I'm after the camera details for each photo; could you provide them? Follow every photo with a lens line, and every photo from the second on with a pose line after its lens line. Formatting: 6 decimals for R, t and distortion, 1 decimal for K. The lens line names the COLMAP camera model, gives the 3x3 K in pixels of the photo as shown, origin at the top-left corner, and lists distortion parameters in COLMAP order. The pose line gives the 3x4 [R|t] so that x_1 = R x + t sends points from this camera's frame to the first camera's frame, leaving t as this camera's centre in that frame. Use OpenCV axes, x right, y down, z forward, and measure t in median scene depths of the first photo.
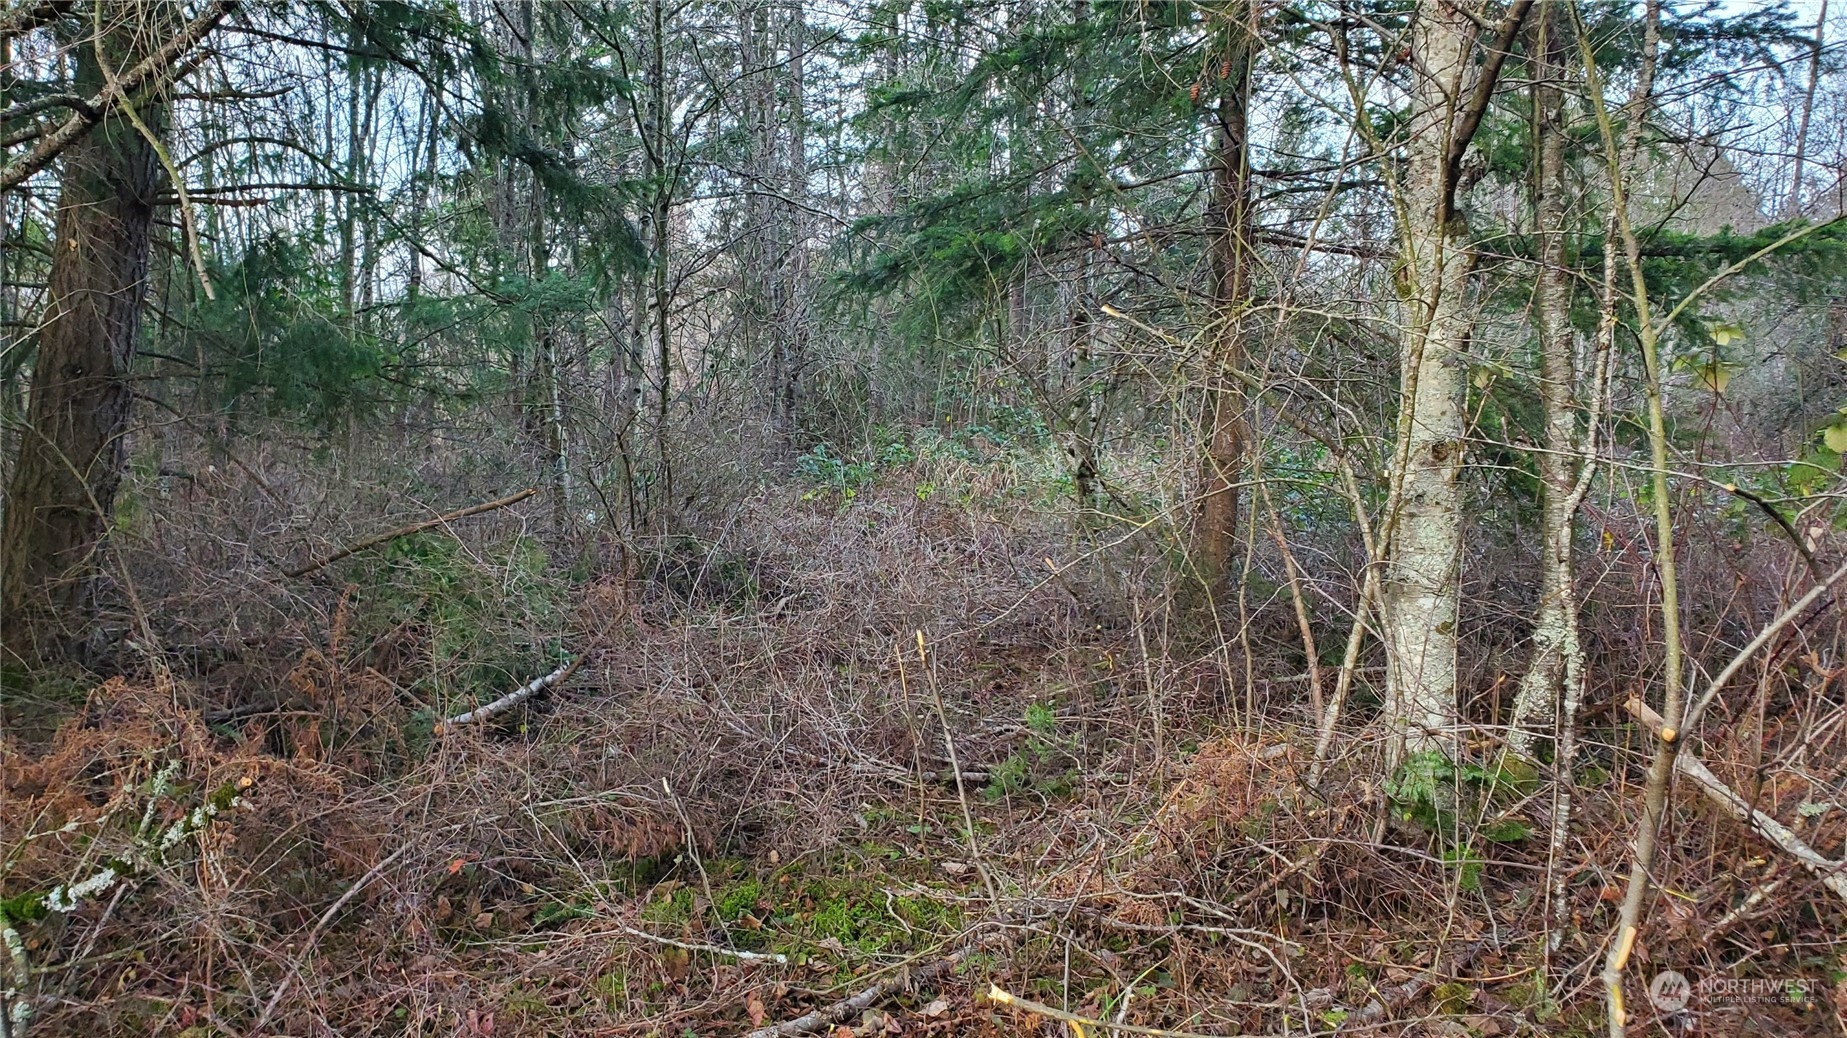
lens RADIAL K [[1311.3, 0, 923.5], [0, 1311.3, 519.0], [0, 0, 1]] dist [0.002738, 0.000629]
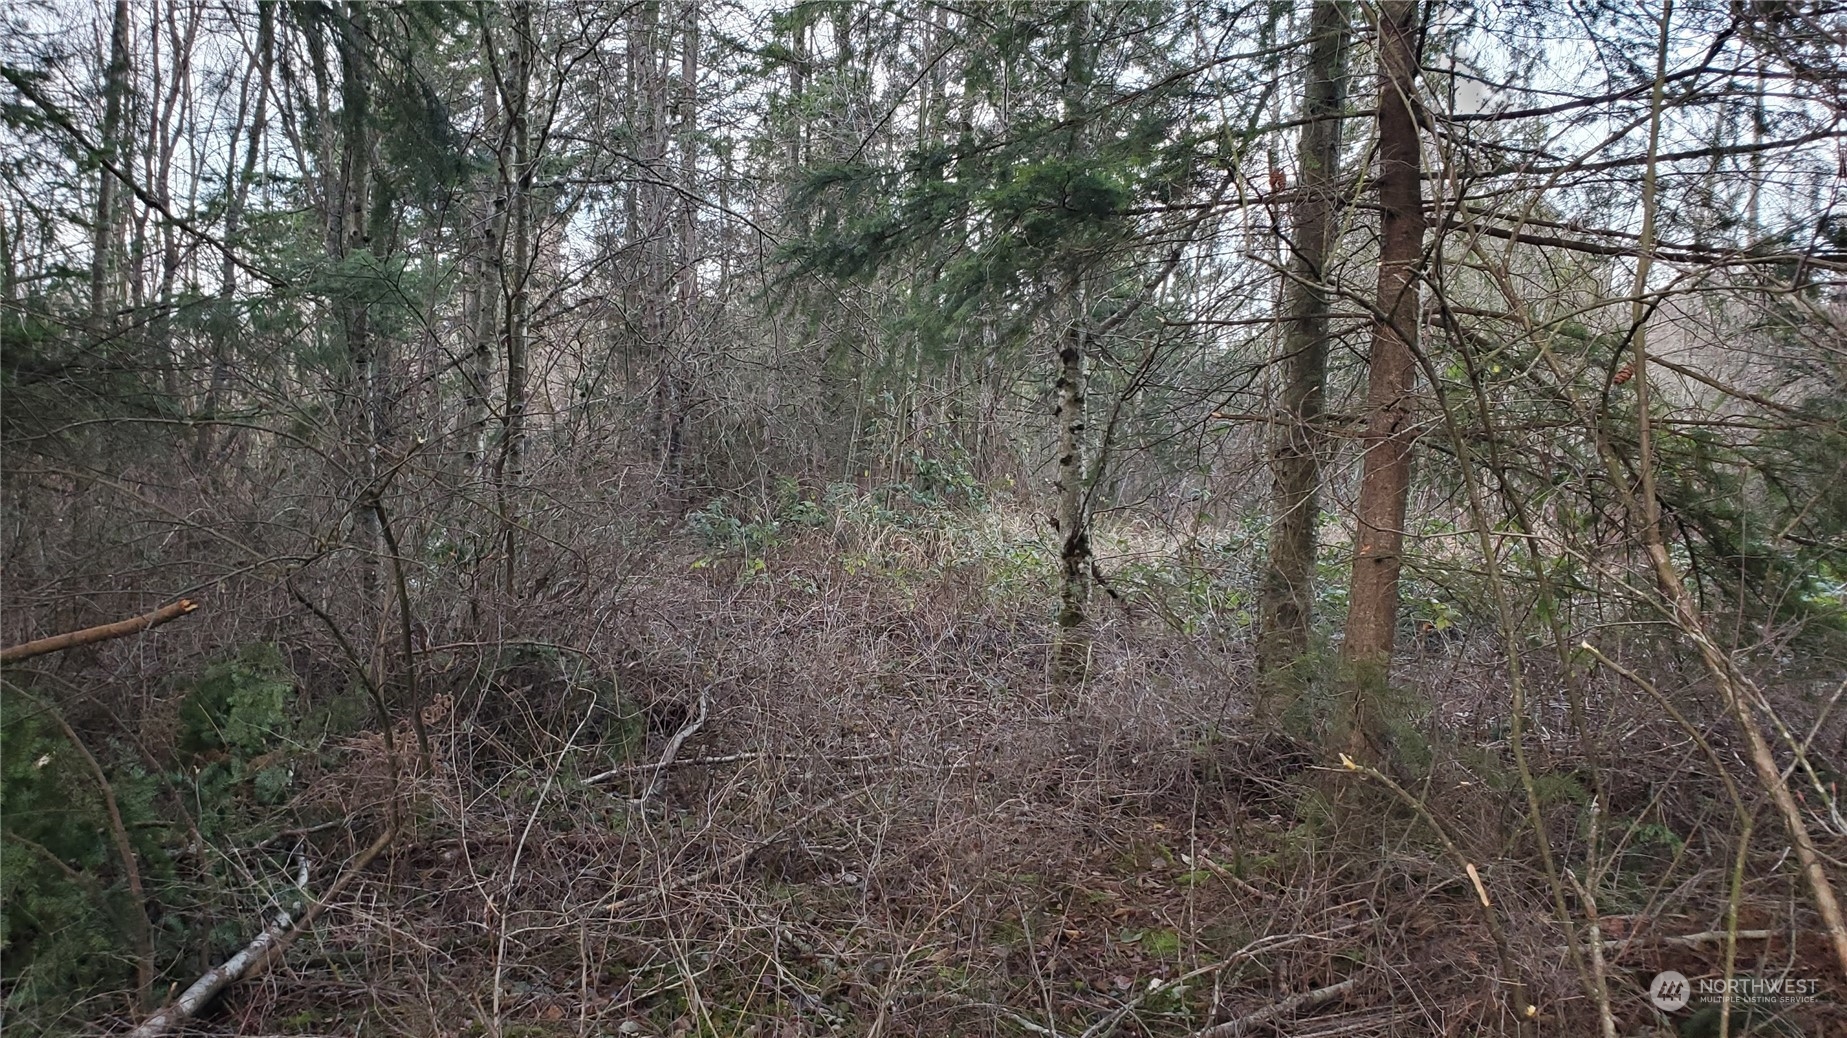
lens RADIAL K [[1311.3, 0, 923.5], [0, 1311.3, 519.0], [0, 0, 1]] dist [0.002738, 0.000629]
pose [[0.994830, 0.029439, 0.097195, -0.022458], [-0.025425, 0.998783, -0.042272, -0.011265], [-0.098322, 0.039582, 0.994367, 0.140939]]
